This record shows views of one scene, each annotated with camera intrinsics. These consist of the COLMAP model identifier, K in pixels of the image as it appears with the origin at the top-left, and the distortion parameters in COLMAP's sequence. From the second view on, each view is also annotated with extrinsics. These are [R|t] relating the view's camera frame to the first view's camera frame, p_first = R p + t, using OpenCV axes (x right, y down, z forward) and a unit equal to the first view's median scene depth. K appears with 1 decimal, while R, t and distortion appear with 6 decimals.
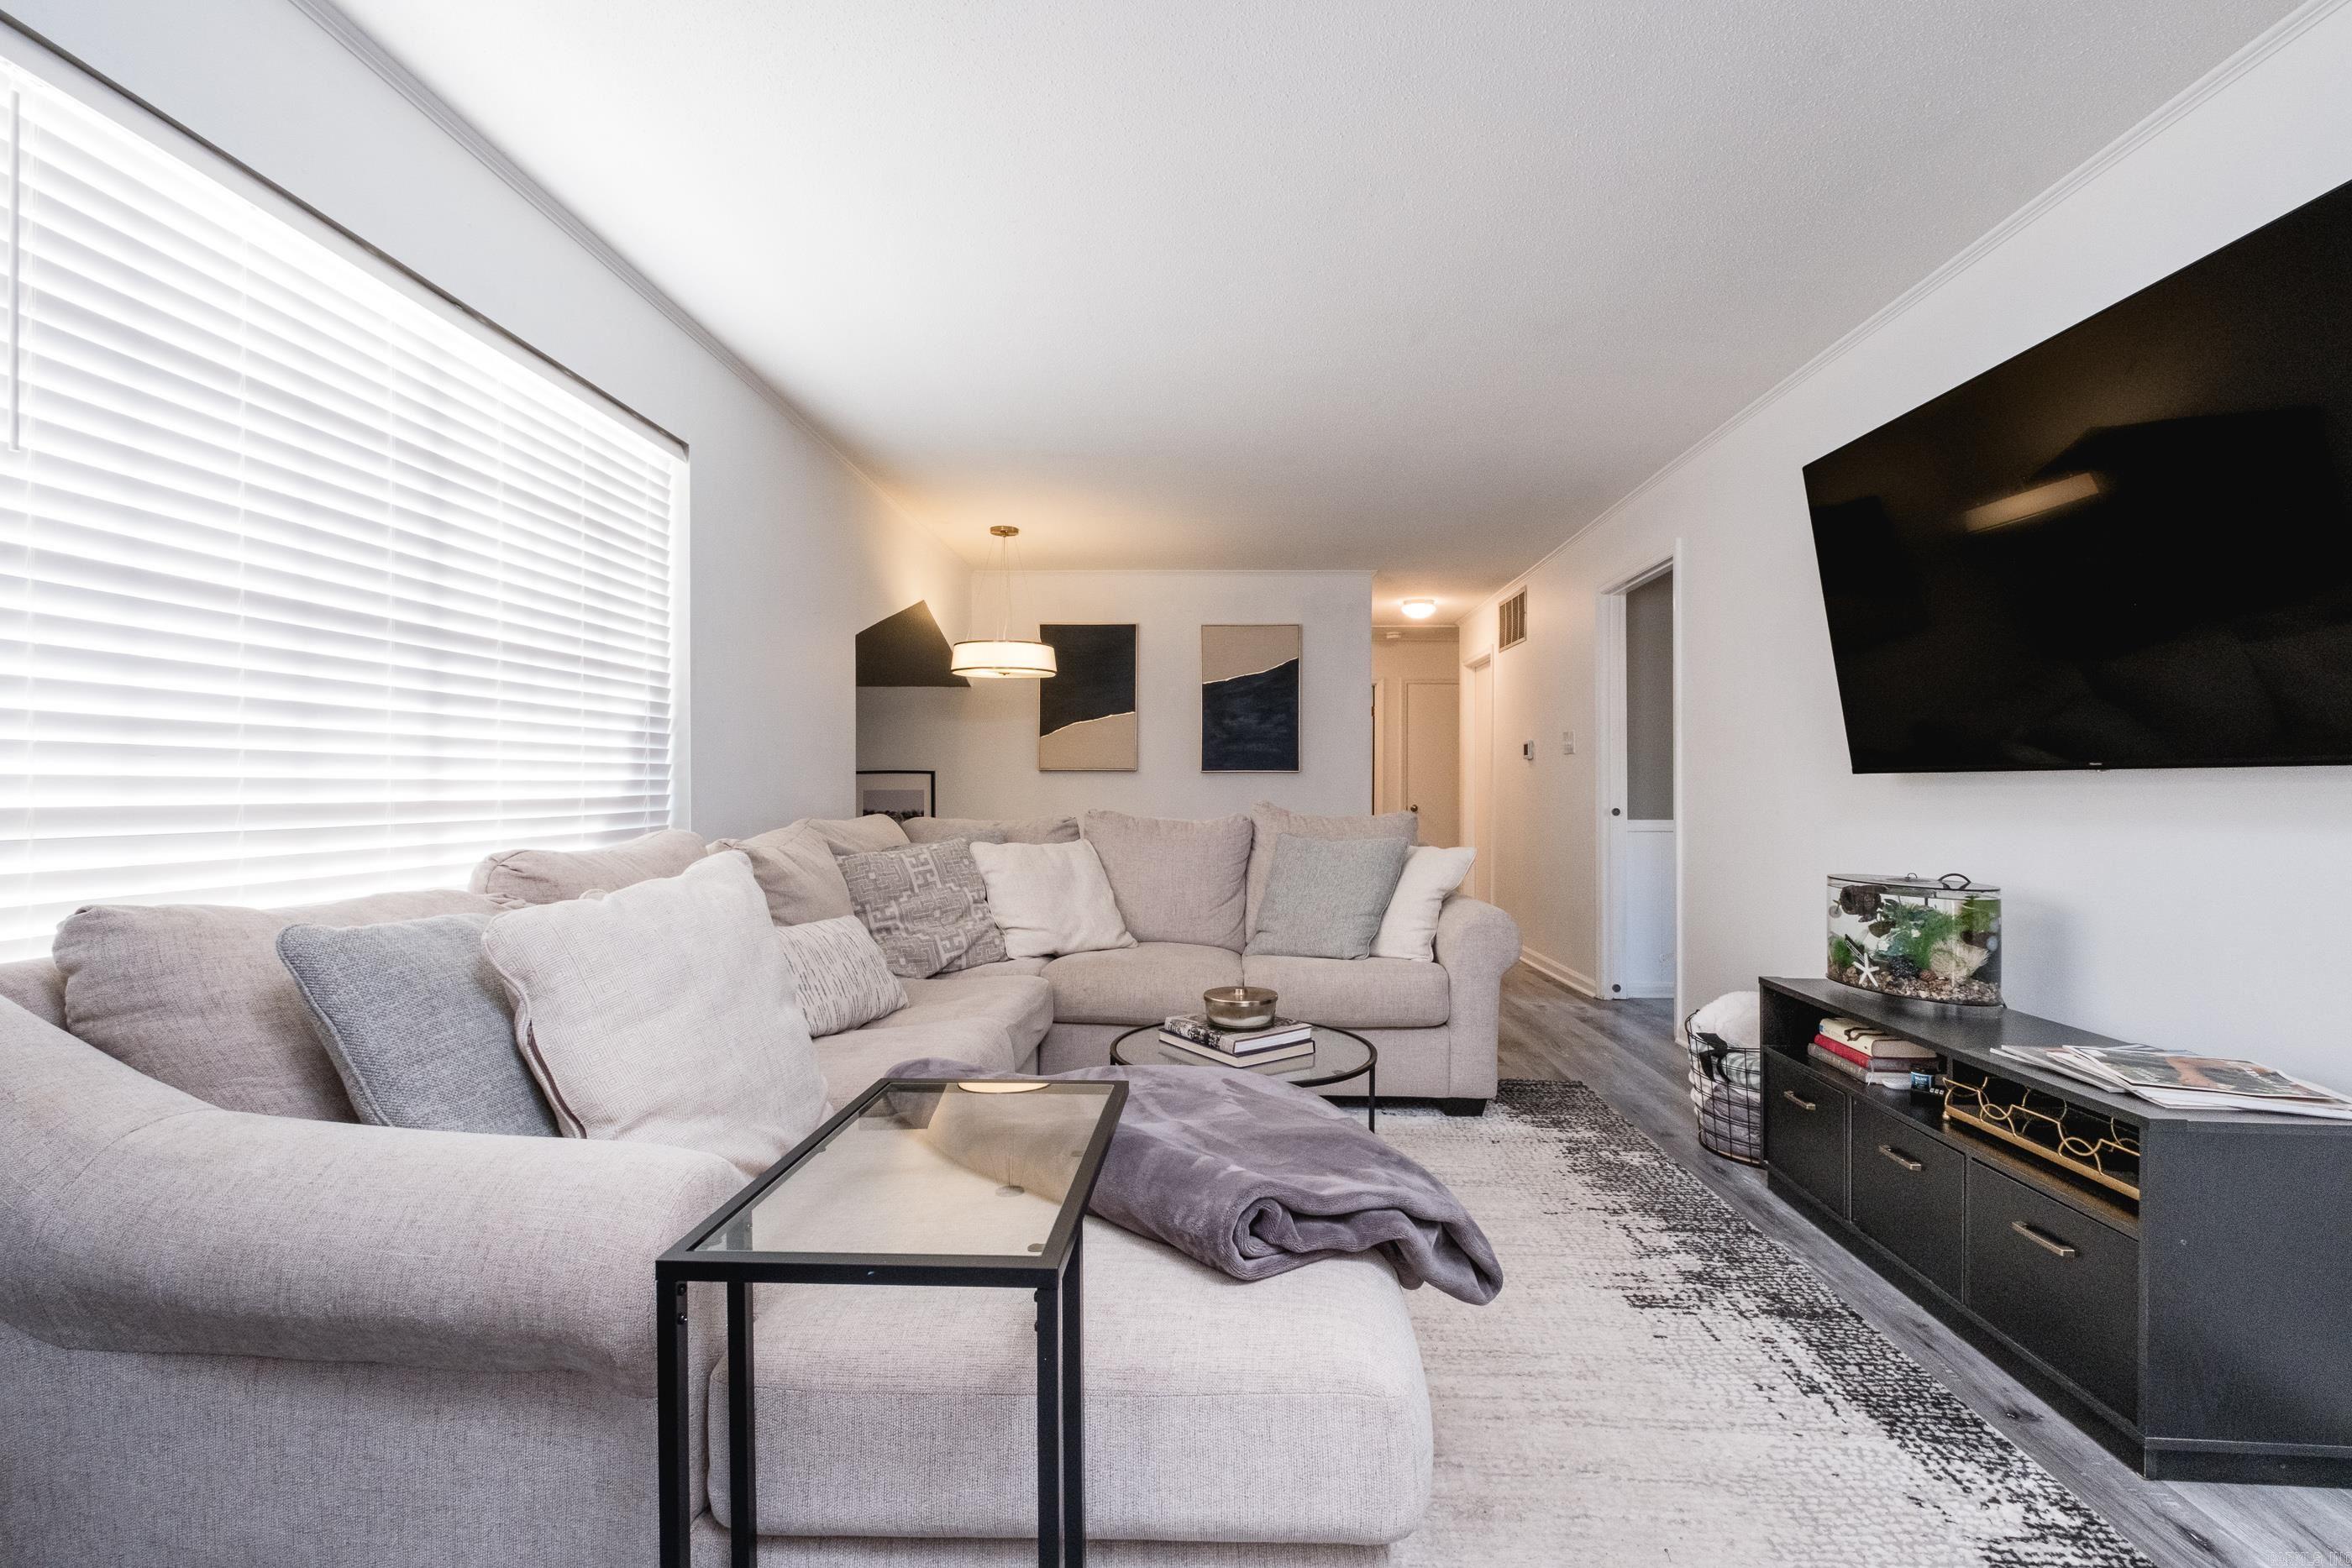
lens RADIAL K [[1011.8, 0, 1176.2], [0, 1011.8, 785.2], [0, 0, 1]] dist [0.001944, 0.000123]
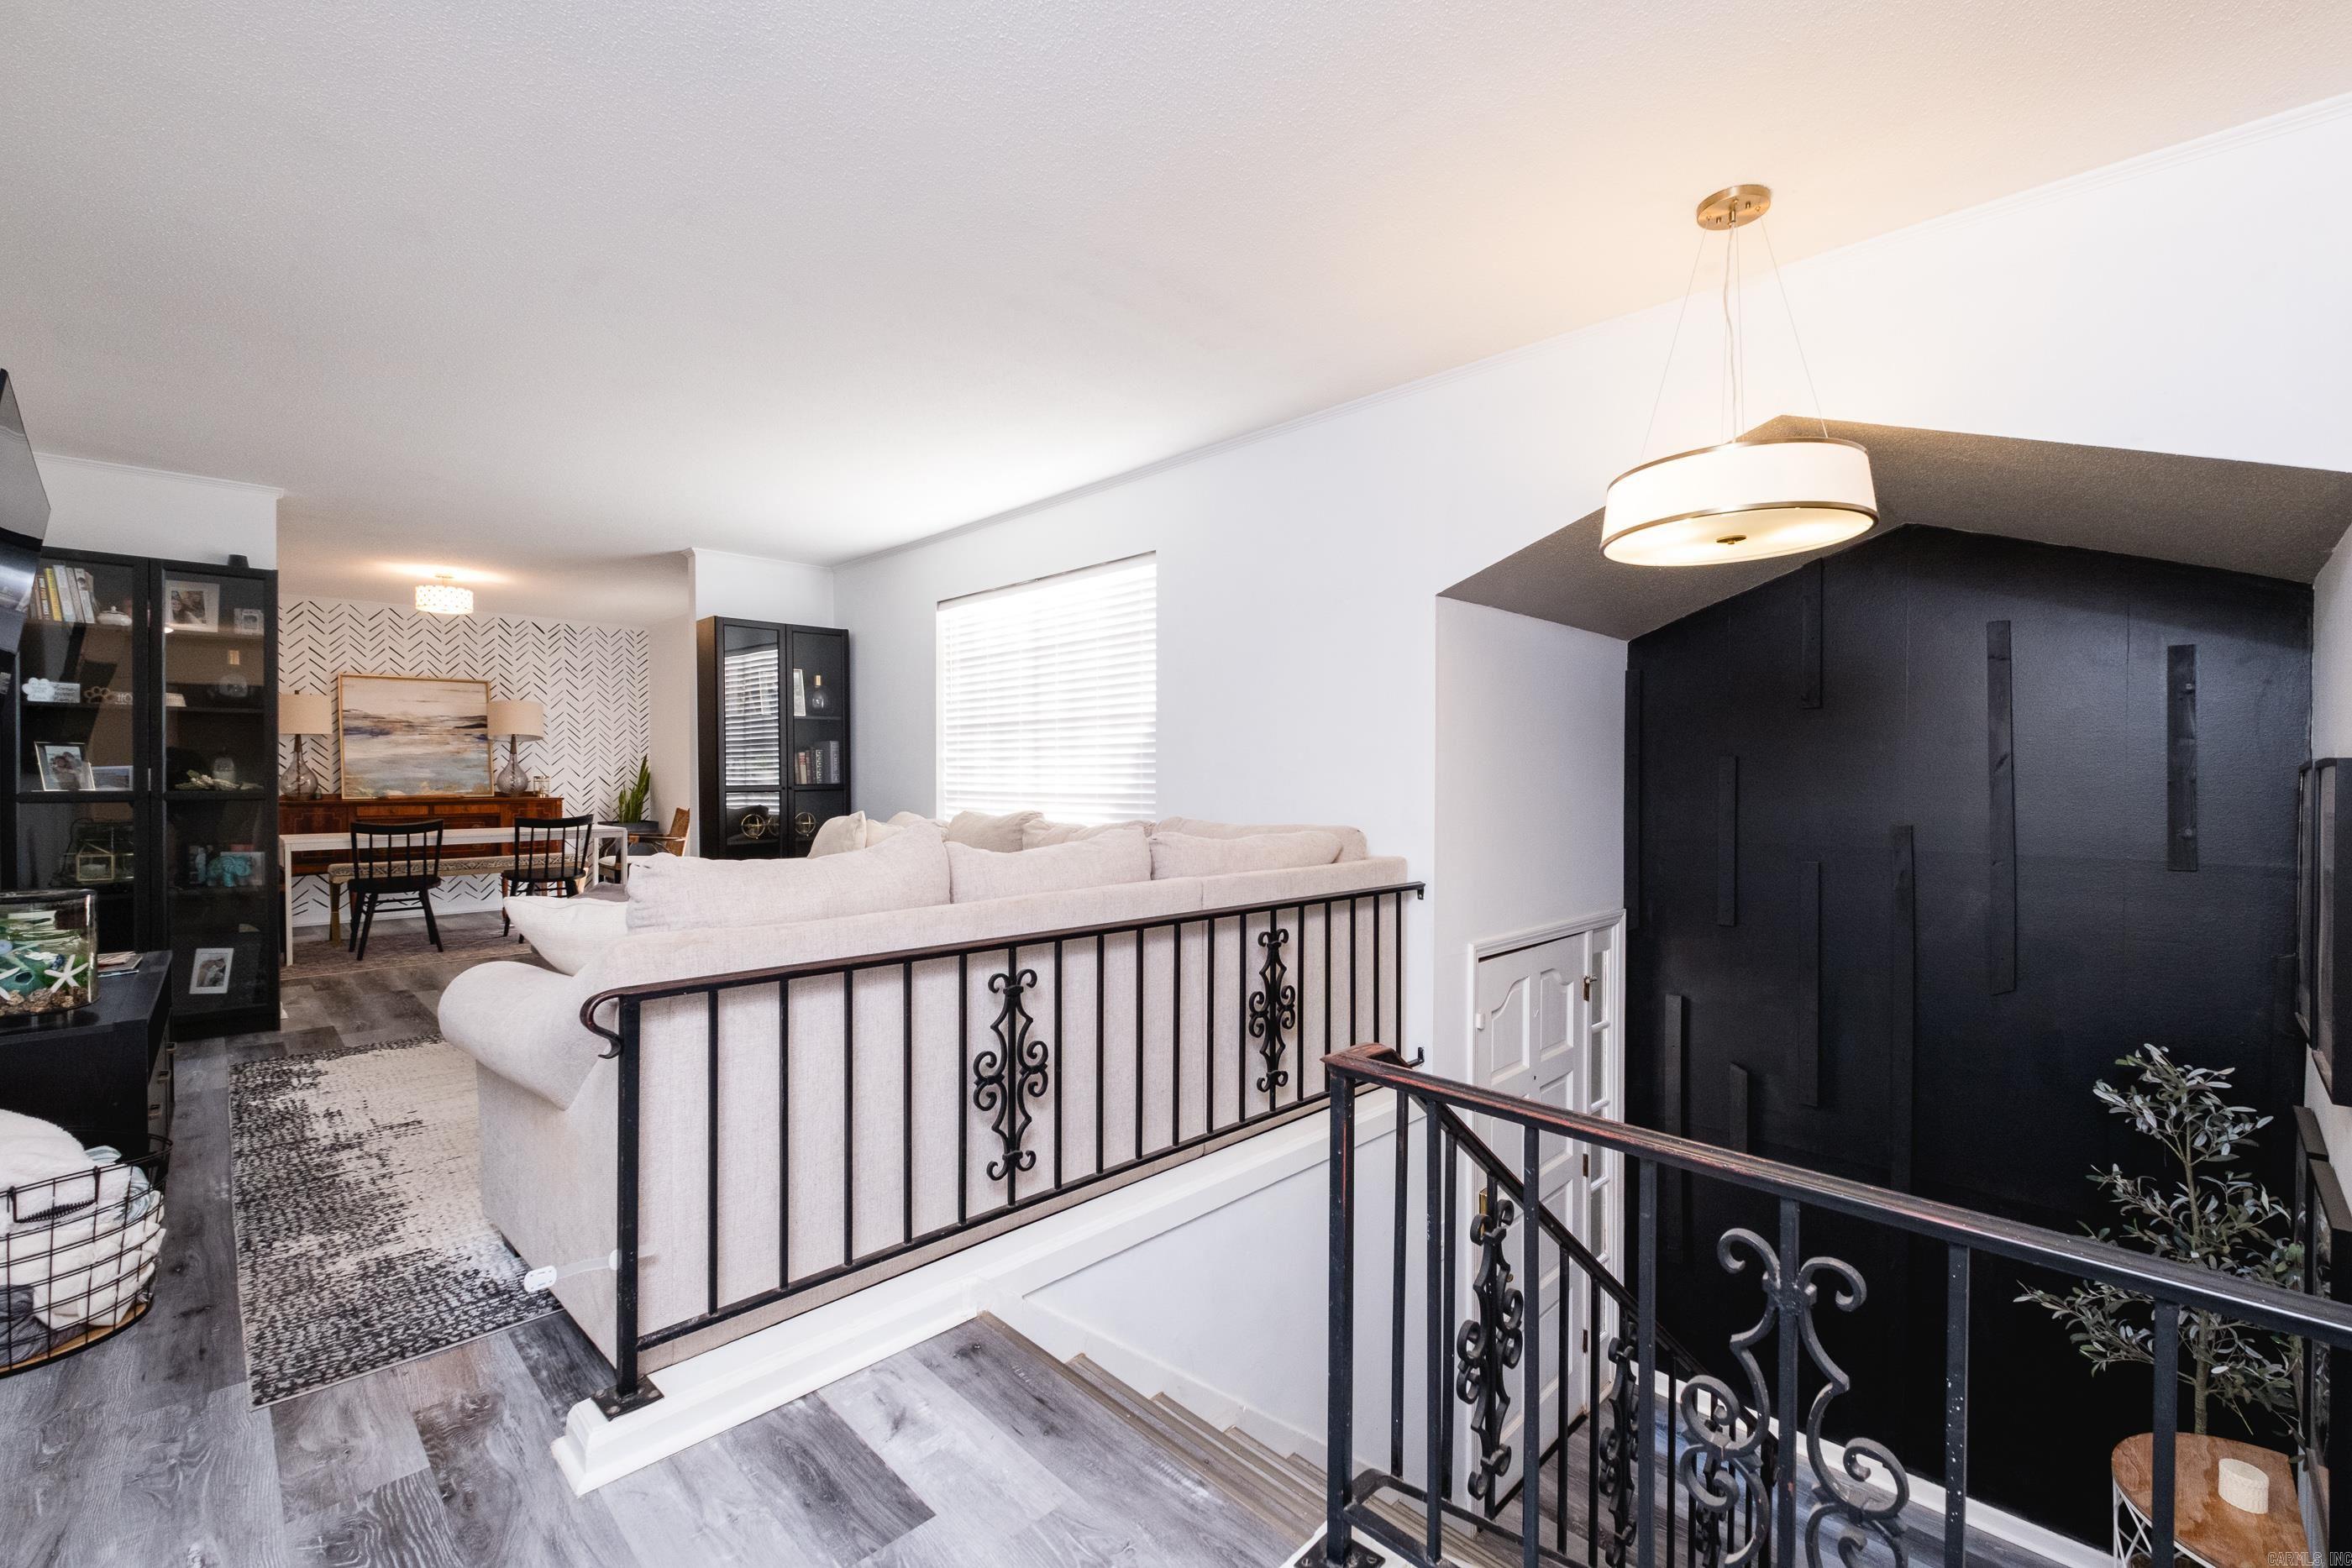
lens RADIAL K [[1011.8, 0, 1178.5], [0, 1011.8, 779.1], [0, 0, 1]] dist [0.001944, 0.000123]
pose [[-0.680483, 0.005102, -0.732746, 0.724469], [-0.001861, 0.999961, 0.008690, -0.035127], [0.732762, 0.007277, -0.680447, 2.663369]]
